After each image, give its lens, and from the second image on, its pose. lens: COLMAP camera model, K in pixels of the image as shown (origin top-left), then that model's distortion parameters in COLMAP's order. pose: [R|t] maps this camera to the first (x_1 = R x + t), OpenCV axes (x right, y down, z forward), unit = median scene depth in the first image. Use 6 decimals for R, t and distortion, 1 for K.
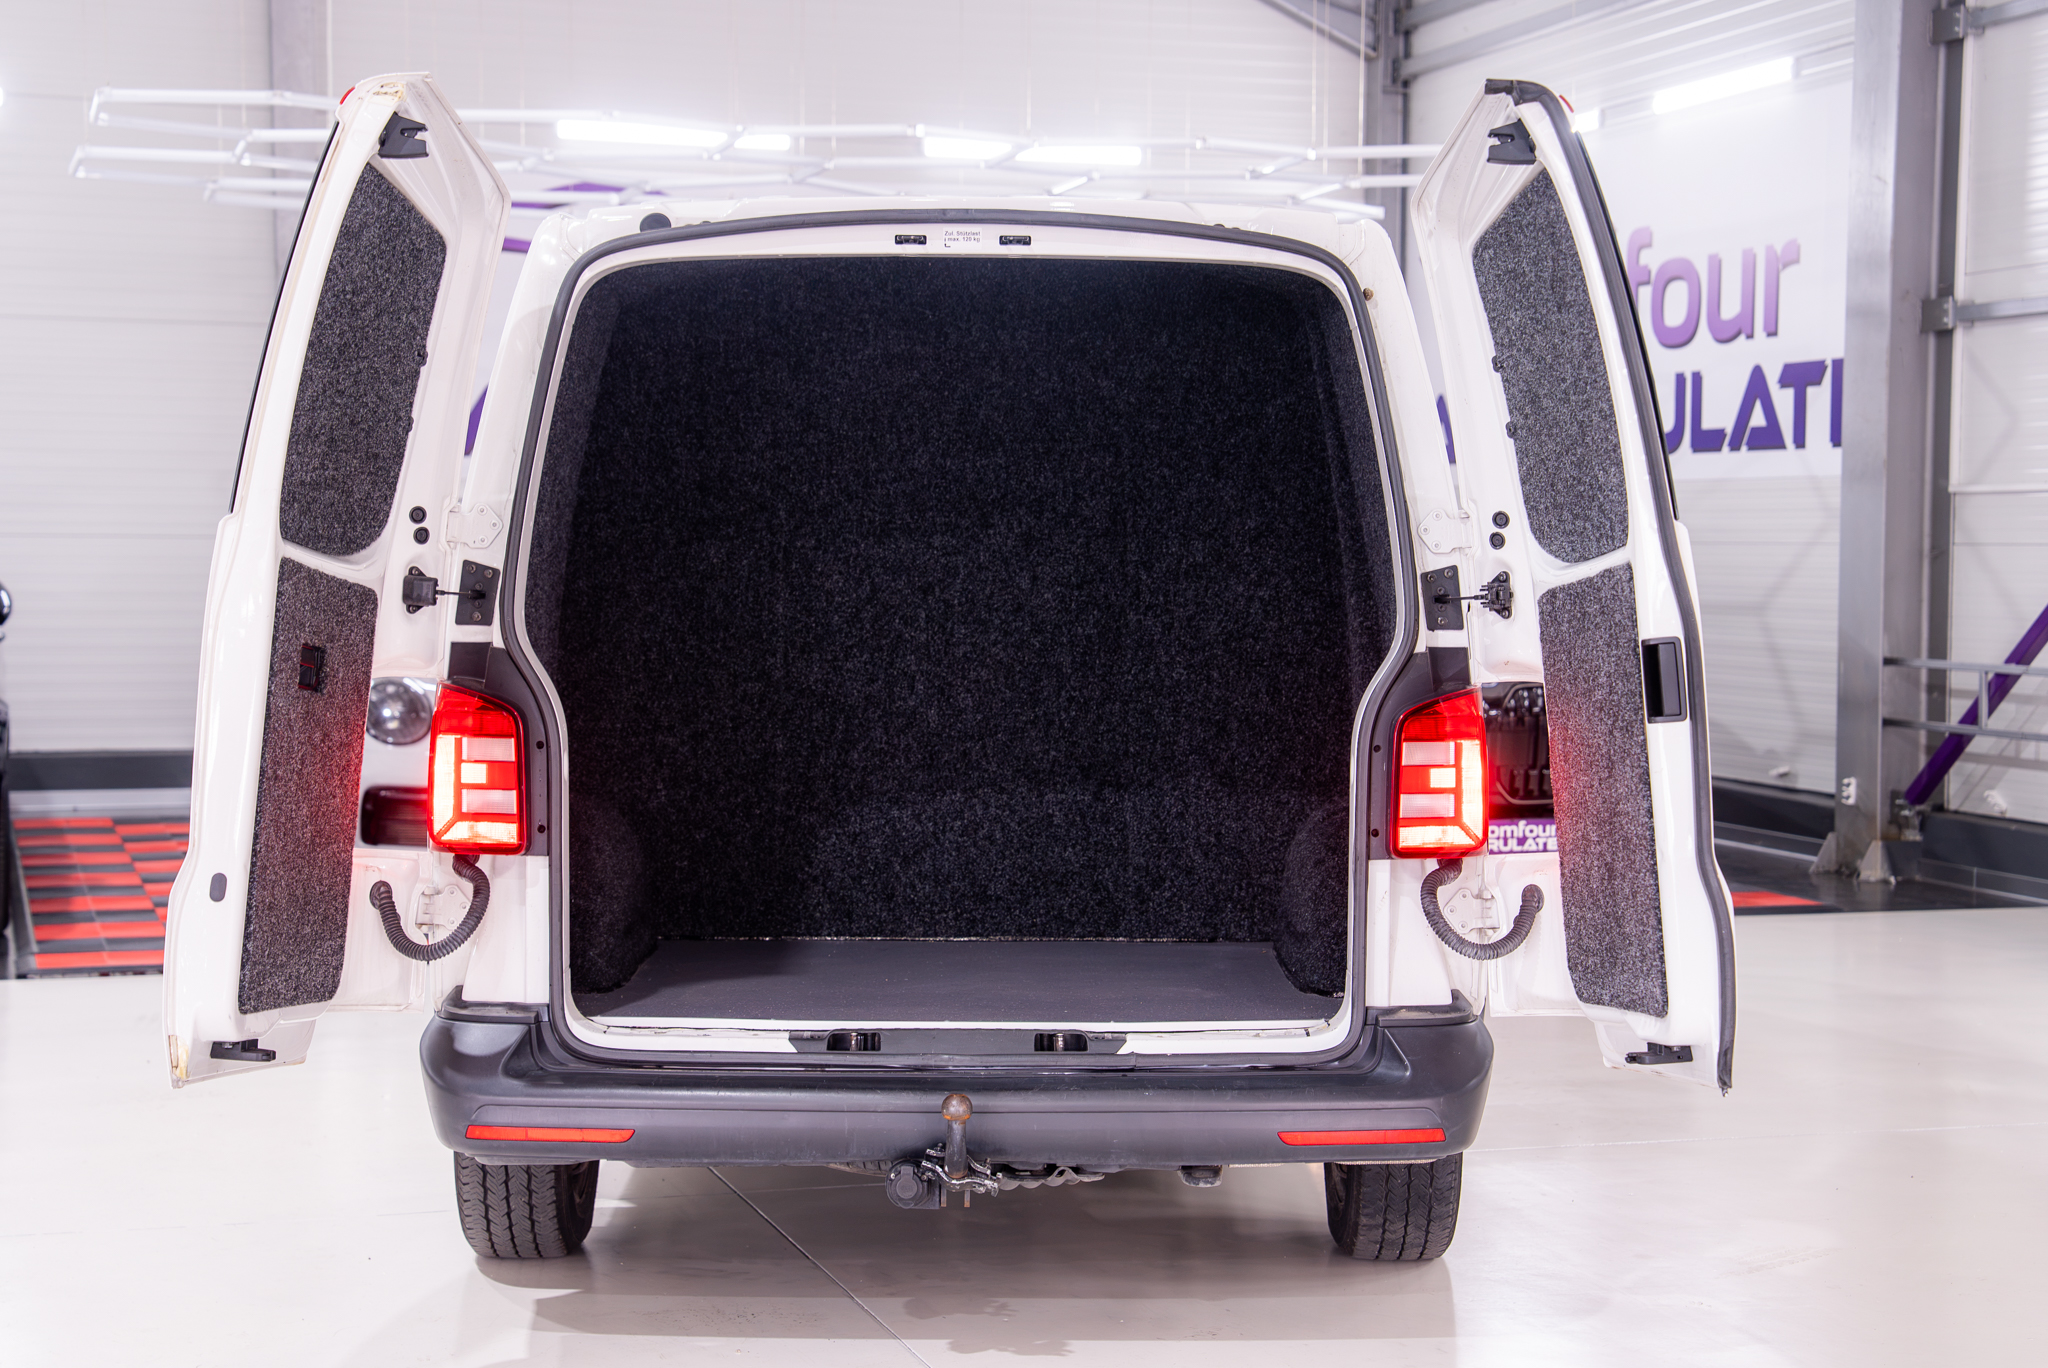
lens RADIAL K [[3314.2, 0, 1033.6], [0, 3314.2, 681.6], [0, 0, 1]] dist [0.160100, 0.000000]
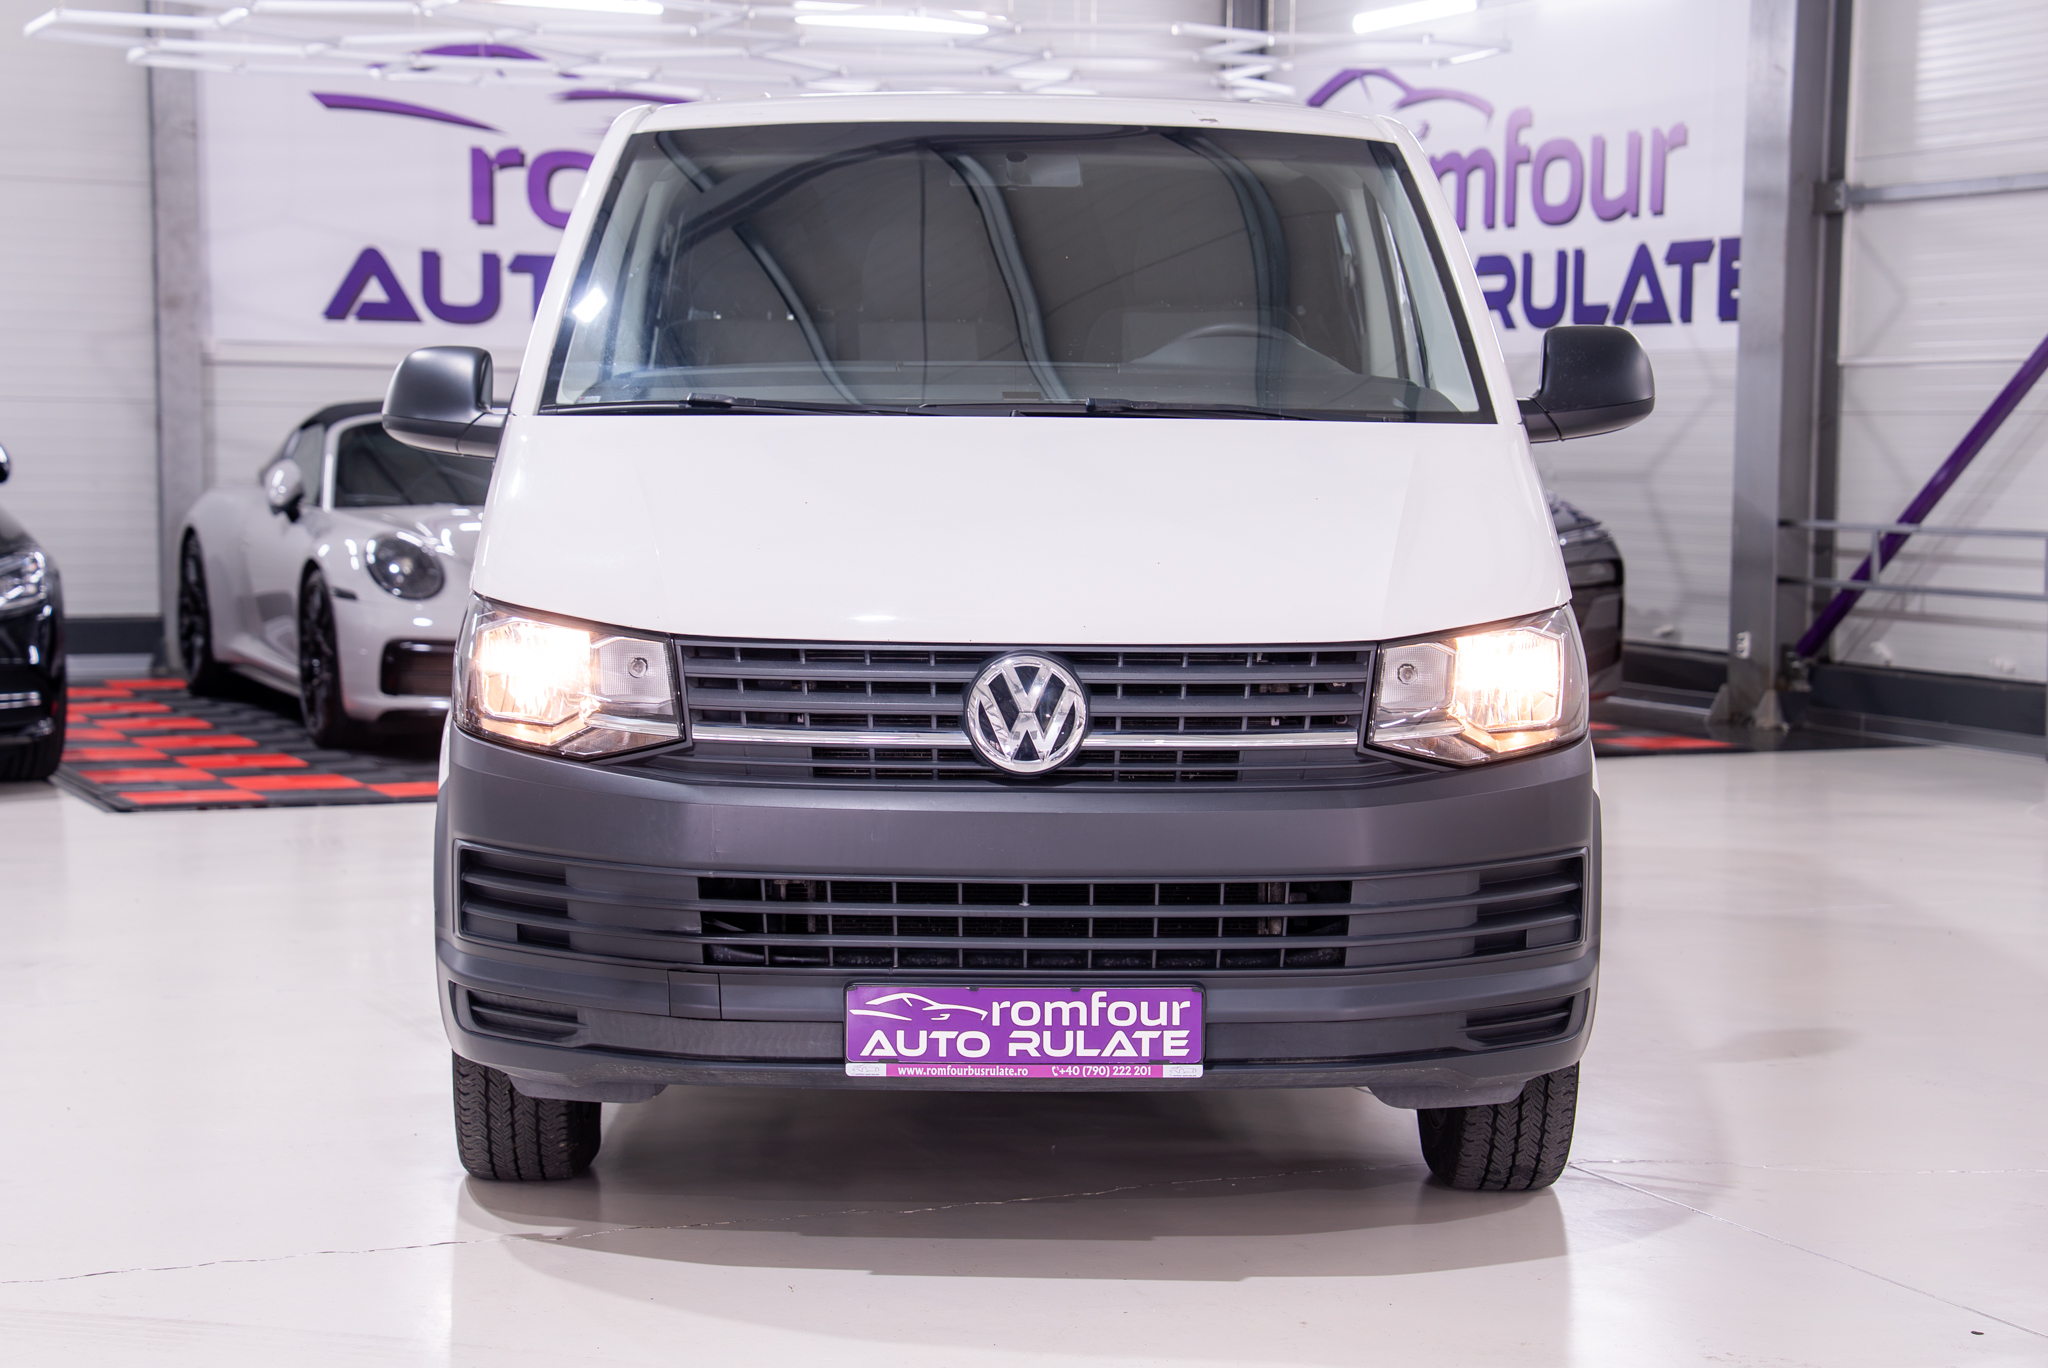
lens RADIAL K [[3809.9, 0, 978.2], [0, 3809.9, 698.3], [0, 0, 1]] dist [0.233626, 0.000000]
pose [[0.993688, -0.003745, 0.112112, -0.215921], [0.000525, 0.999587, 0.028737, 0.022480], [-0.112174, -0.028496, 0.993280, -0.304754]]
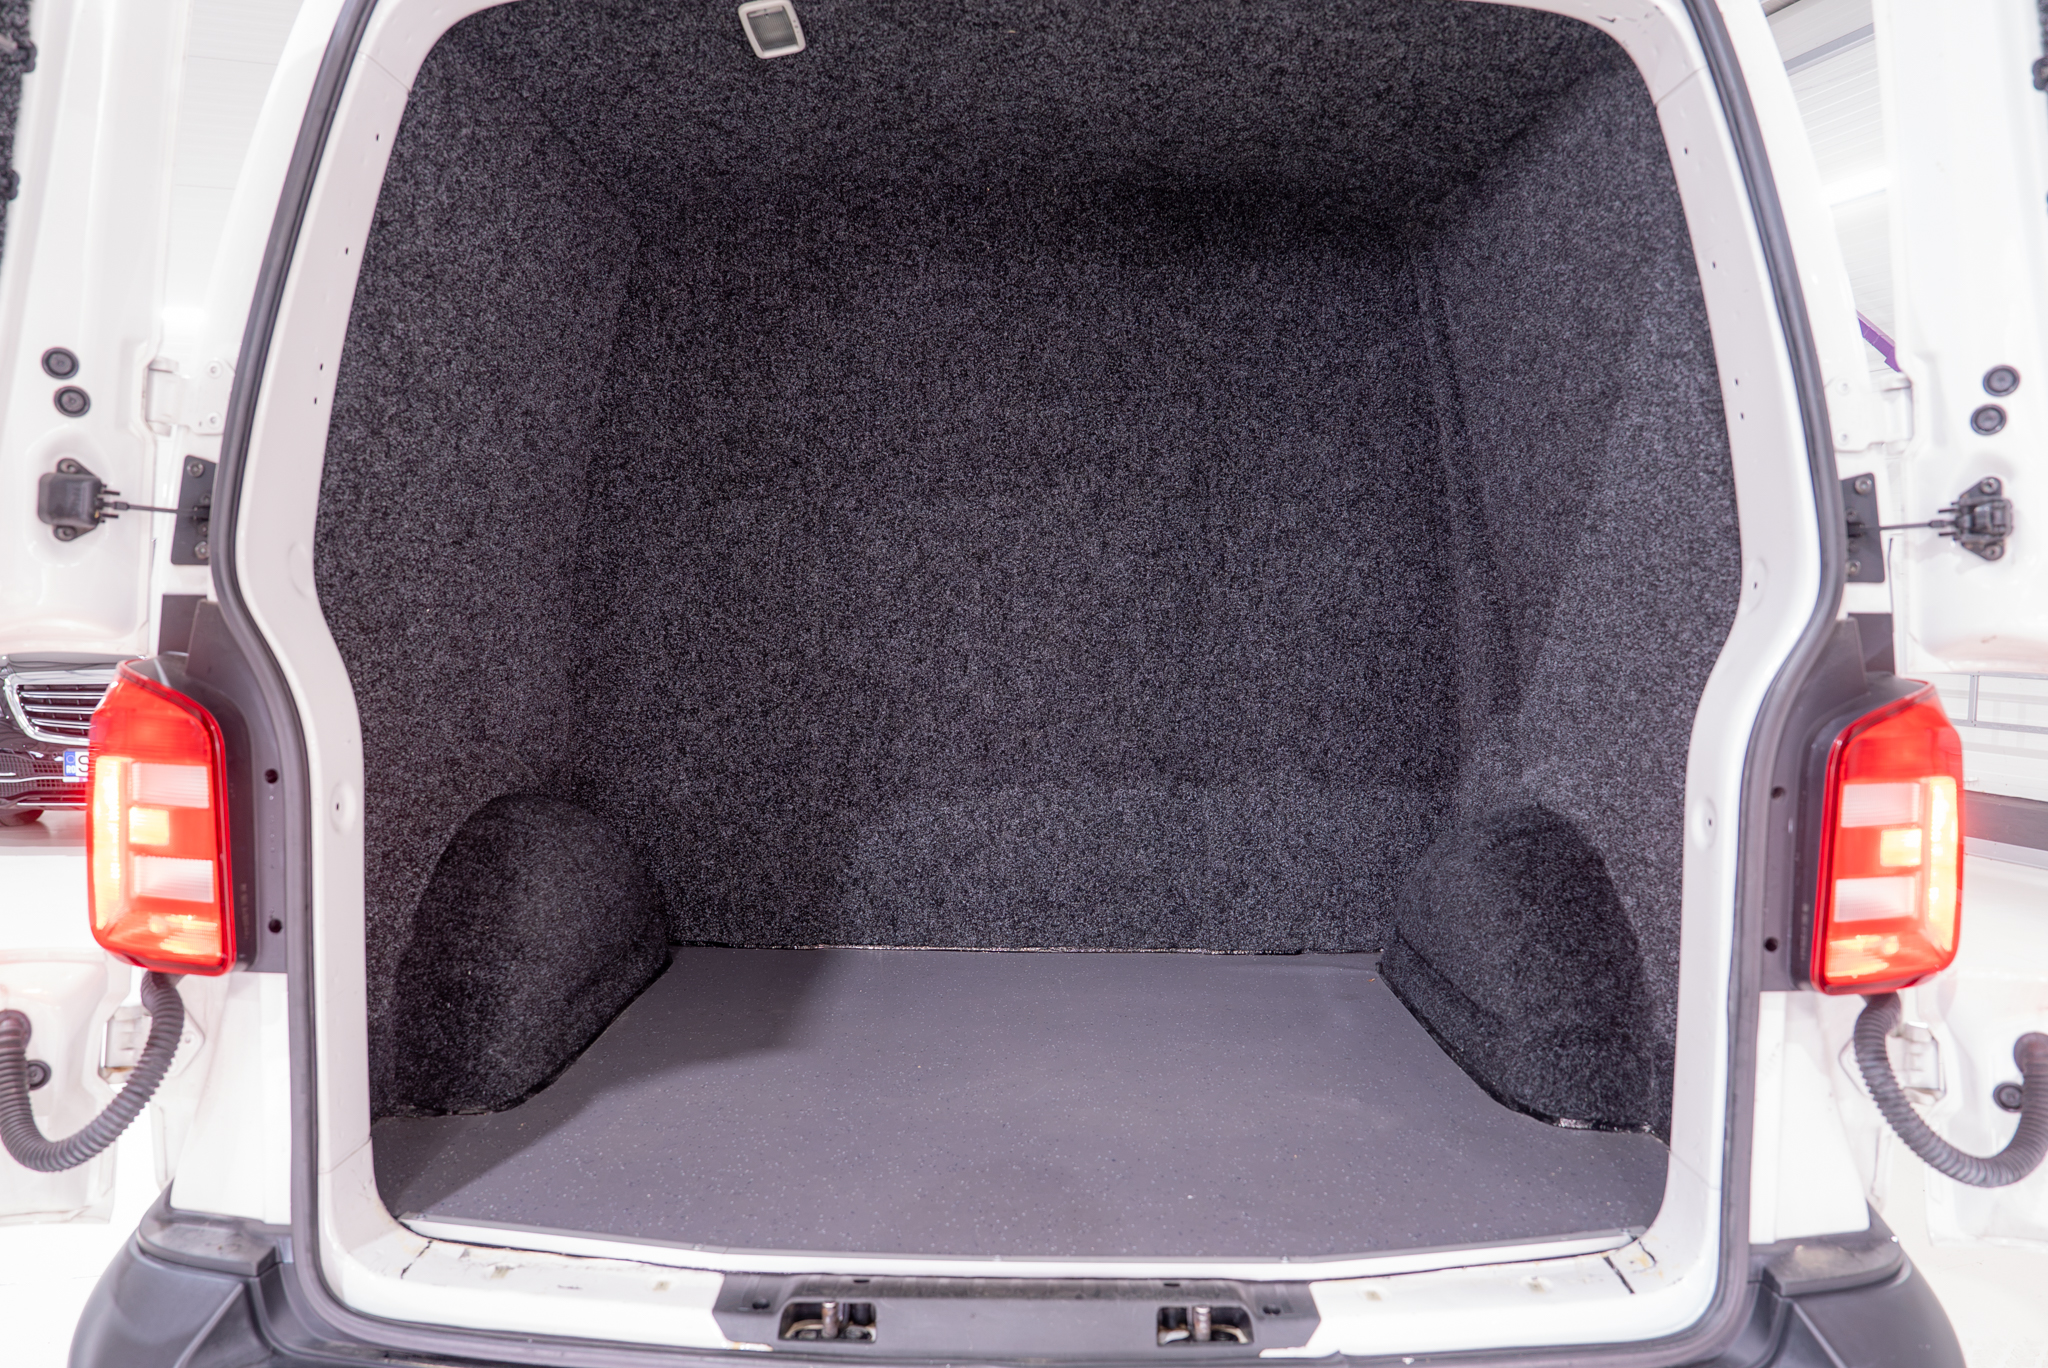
lens RADIAL K [[1456.2, 0, 1016.7], [0, 1456.2, 682.8], [0, 0, 1]] dist [-0.071556, 0.027550]
pose [[0.999781, 0.006476, -0.019913, -0.015078], [-0.006124, 0.999824, 0.017707, -0.001228], [0.020024, -0.017581, 0.999645, 0.611630]]
